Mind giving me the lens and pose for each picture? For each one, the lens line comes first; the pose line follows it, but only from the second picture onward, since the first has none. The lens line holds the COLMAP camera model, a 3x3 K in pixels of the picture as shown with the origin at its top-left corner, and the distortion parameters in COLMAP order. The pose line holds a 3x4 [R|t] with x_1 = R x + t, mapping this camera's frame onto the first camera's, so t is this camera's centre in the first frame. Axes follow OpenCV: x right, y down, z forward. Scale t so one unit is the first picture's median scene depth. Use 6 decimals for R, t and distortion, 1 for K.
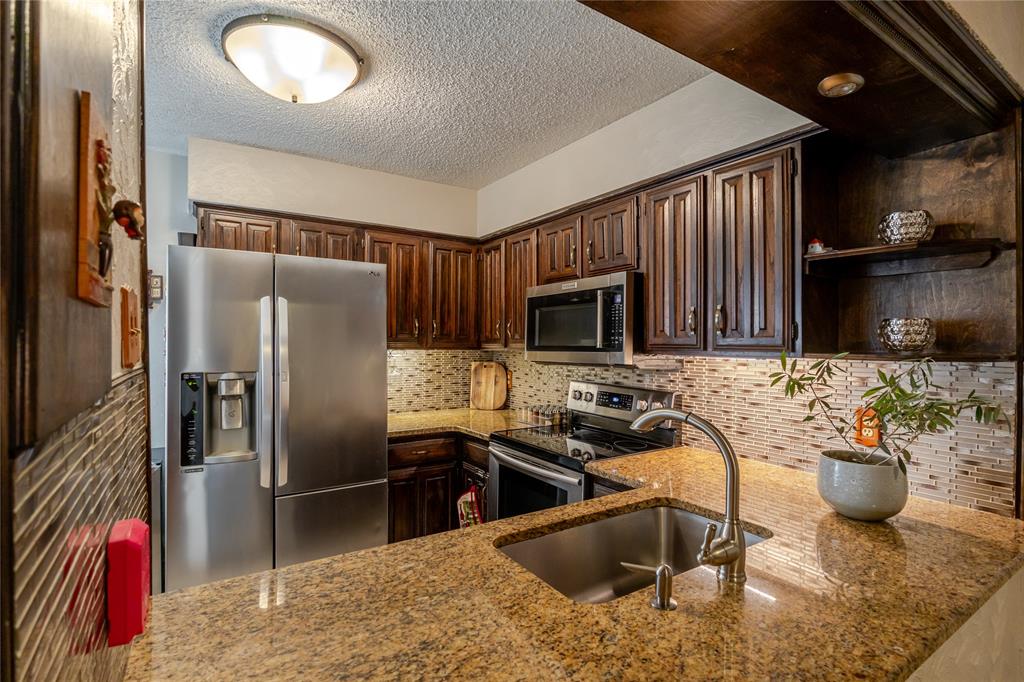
lens RADIAL K [[491.8, 0, 514.8], [0, 491.8, 343.3], [0, 0, 1]] dist [-0.017463, 0.002806]
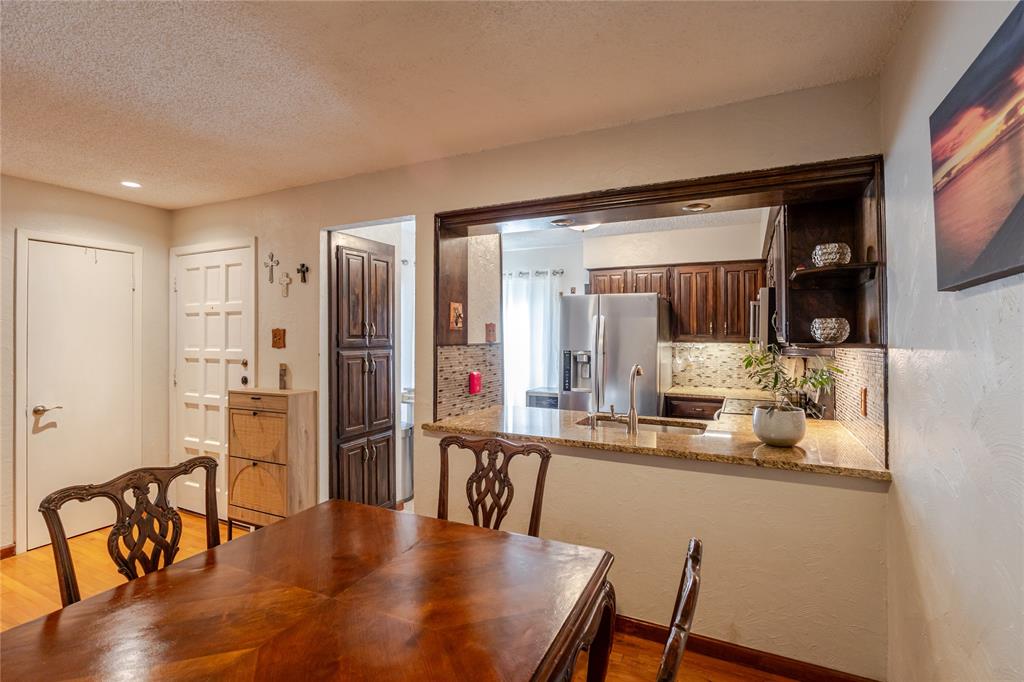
lens RADIAL K [[491.8, 0, 516.3], [0, 491.8, 318.7], [0, 0, 1]] dist [-0.017463, 0.002806]
pose [[0.510823, -0.033959, -0.859015, 1.054700], [-0.006689, 0.999032, -0.043472, 0.011672], [0.859660, 0.027953, 0.510101, -0.338565]]
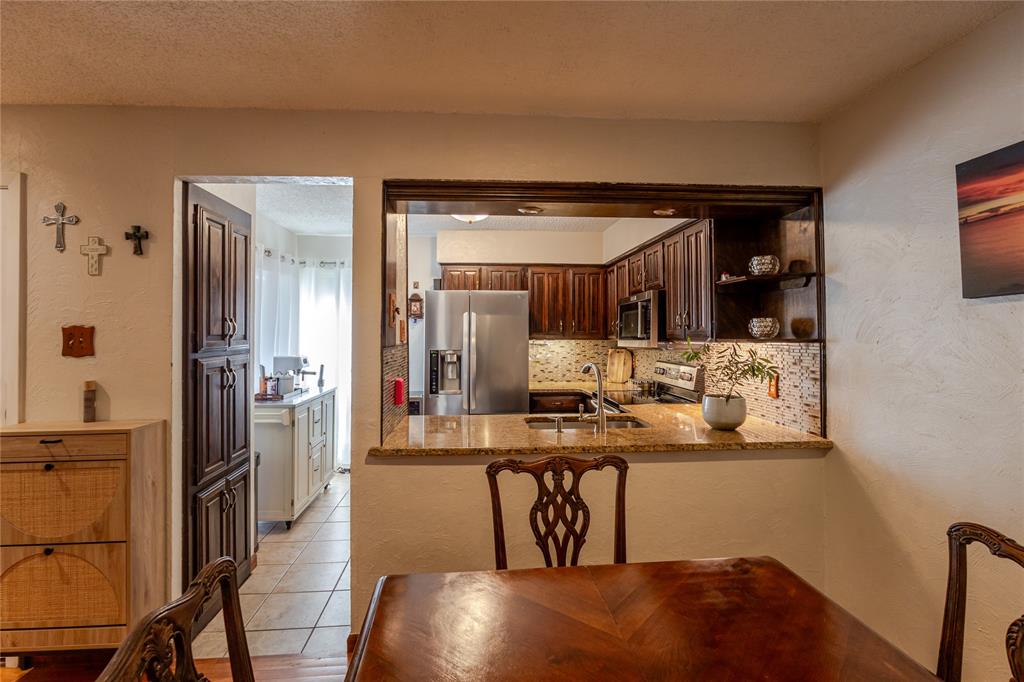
lens RADIAL K [[491.8, 0, 511.3], [0, 491.8, 316.2], [0, 0, 1]] dist [-0.017463, 0.002806]
pose [[0.876947, -0.025802, -0.479893, 0.568624], [0.004971, 0.998991, -0.044628, 0.009480], [0.480561, 0.036751, 0.876191, -0.614677]]
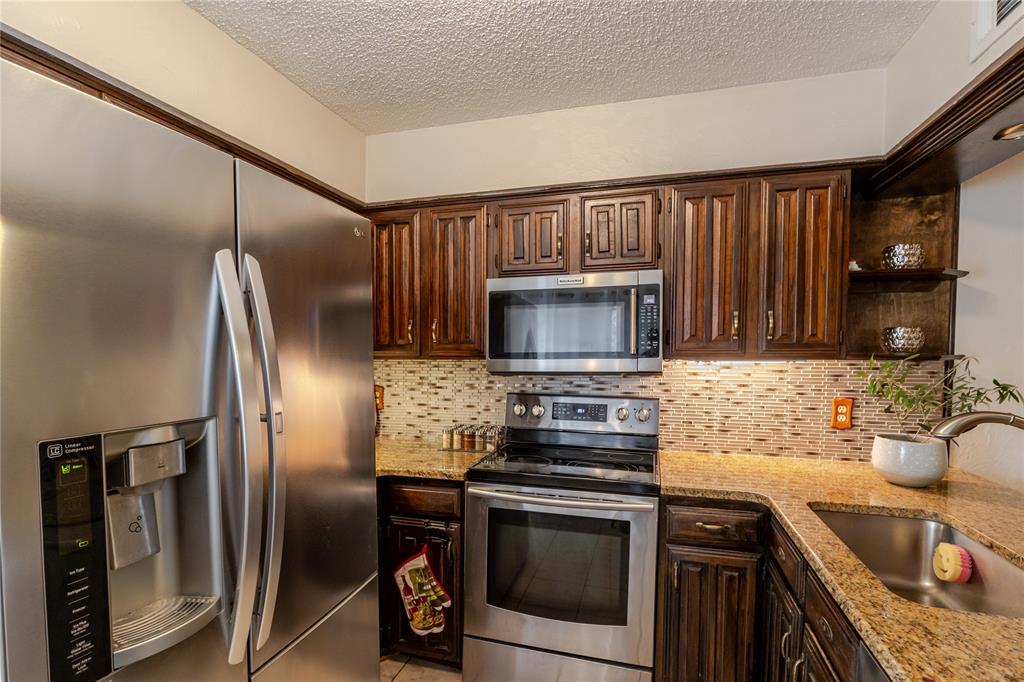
lens RADIAL K [[491.8, 0, 507.2], [0, 491.8, 368.6], [0, 0, 1]] dist [-0.017463, 0.002806]
pose [[0.765584, -0.032724, 0.642503, -0.562504], [0.008576, 0.999136, 0.040668, -0.001974], [-0.643278, -0.025624, 0.765204, 0.458276]]
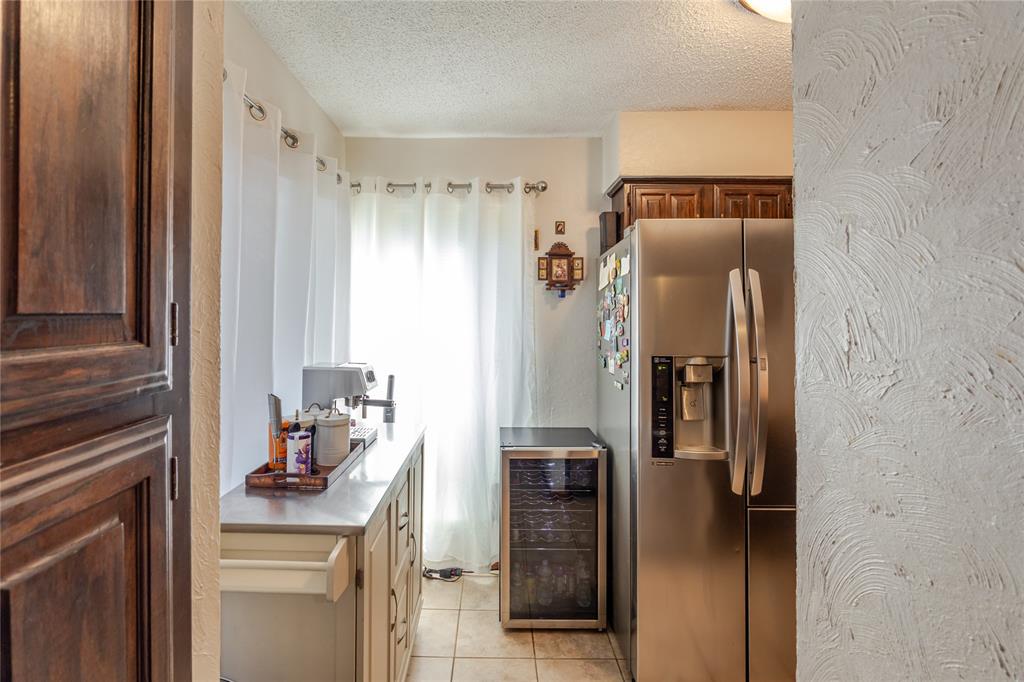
lens RADIAL K [[491.8, 0, 489.1], [0, 491.8, 306.6], [0, 0, 1]] dist [-0.017463, 0.002806]
pose [[0.829888, -0.018418, -0.557625, -0.364269], [-0.001968, 0.999352, -0.035938, 0.001795], [0.557926, 0.030922, 0.829314, 0.050458]]
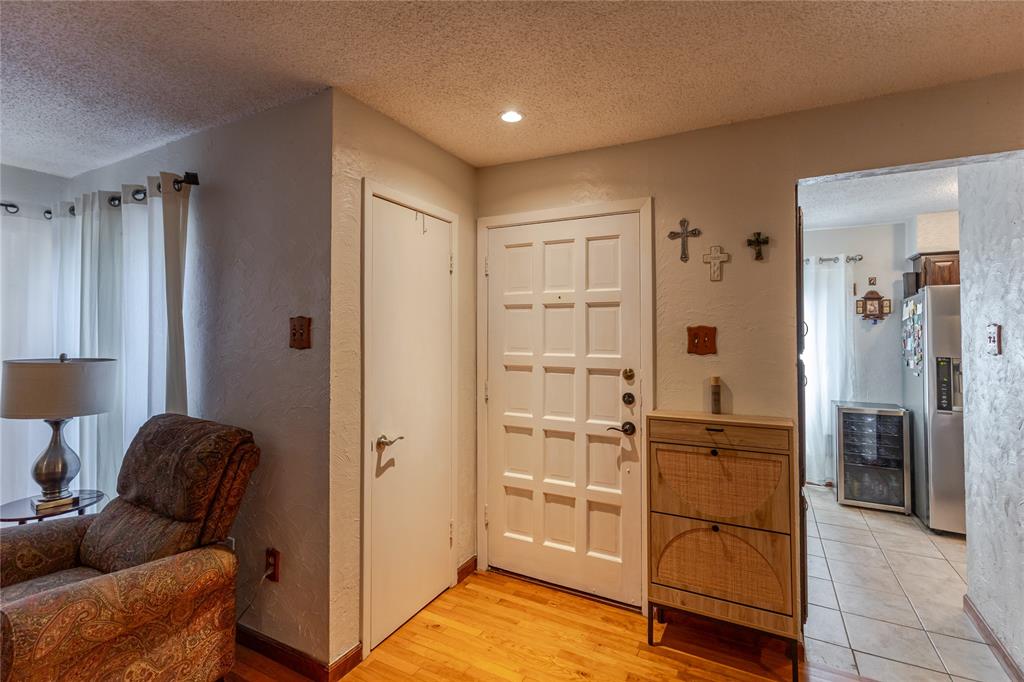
lens RADIAL K [[482.4, 0, 508.0], [0, 482.4, 317.4], [0, 0, 1]] dist [0.004305, 0.002368]
pose [[0.479273, -0.030699, -0.877129, 0.105388], [-0.014383, 0.998979, -0.042823, 0.012451], [0.877548, 0.033140, 0.478342, -1.055779]]
